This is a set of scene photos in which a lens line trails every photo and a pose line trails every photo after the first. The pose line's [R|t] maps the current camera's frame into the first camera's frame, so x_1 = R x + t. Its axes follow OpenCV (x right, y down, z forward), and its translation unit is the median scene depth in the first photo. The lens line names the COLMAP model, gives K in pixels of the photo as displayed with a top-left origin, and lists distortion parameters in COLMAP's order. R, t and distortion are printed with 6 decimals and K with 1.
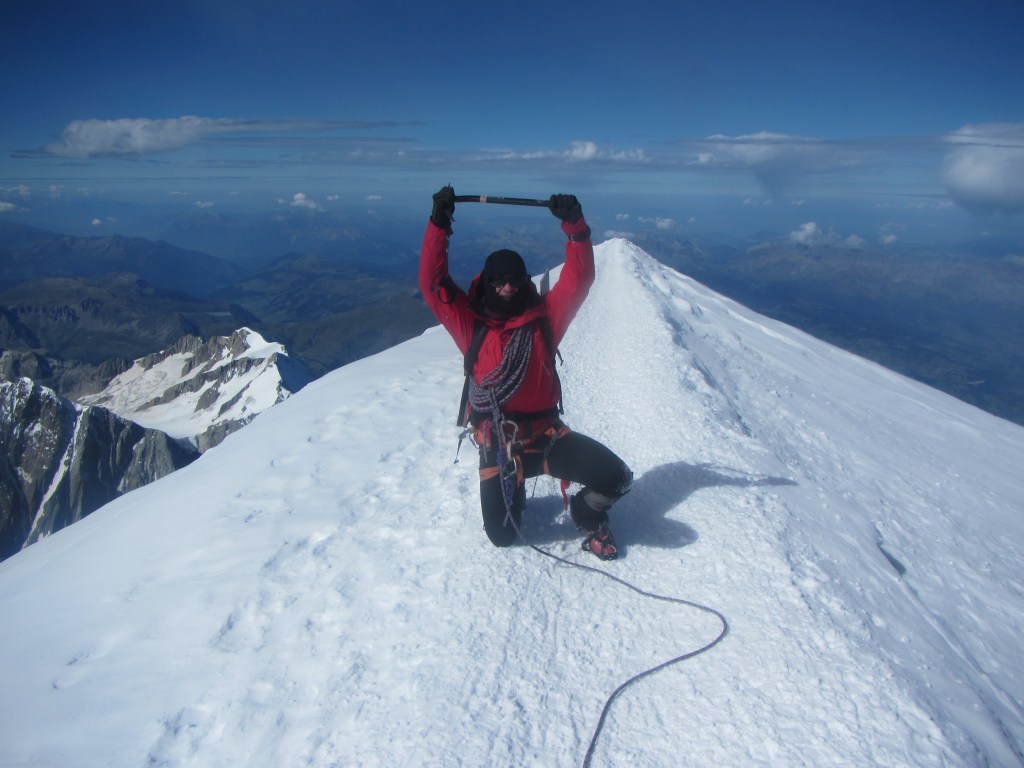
lens RADIAL K [[829.5, 0, 512.0], [0, 829.5, 384.0], [0, 0, 1]] dist [0.006971, 0.000982]
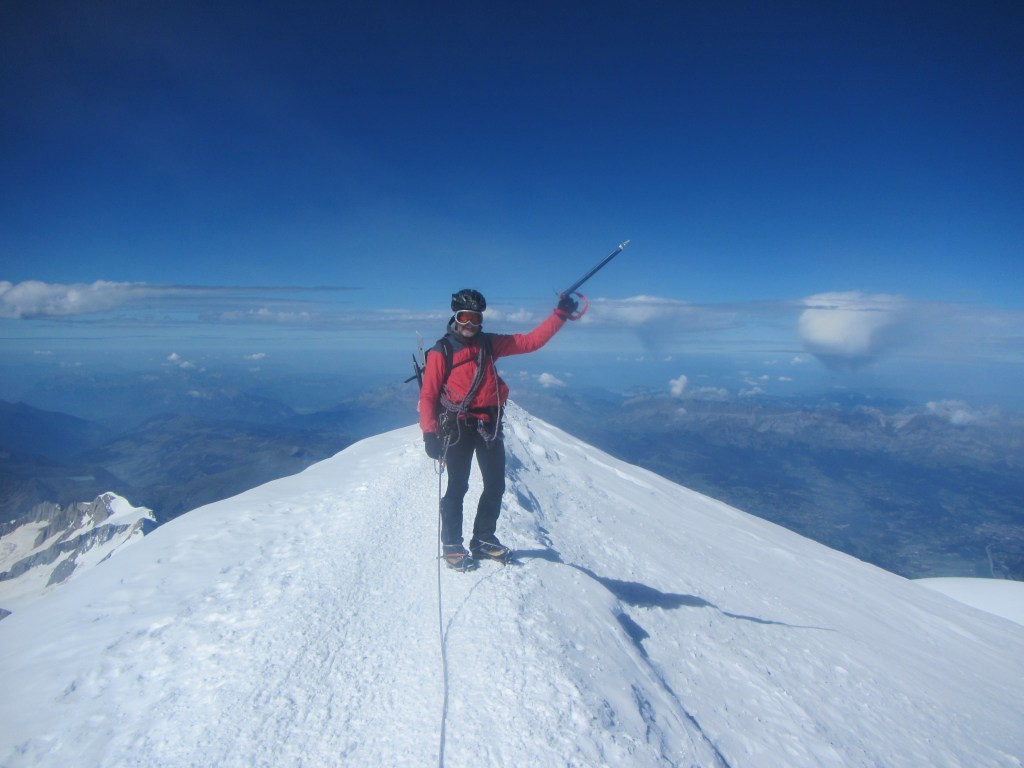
lens RADIAL K [[851.2, 0, 512.0], [0, 851.2, 384.0], [0, 0, 1]] dist [-0.008462, 0.004403]
pose [[0.991473, -0.008522, 0.130036, 0.089174], [0.032645, 0.982285, -0.184530, 0.066455], [-0.126160, 0.187201, 0.974187, -0.239438]]
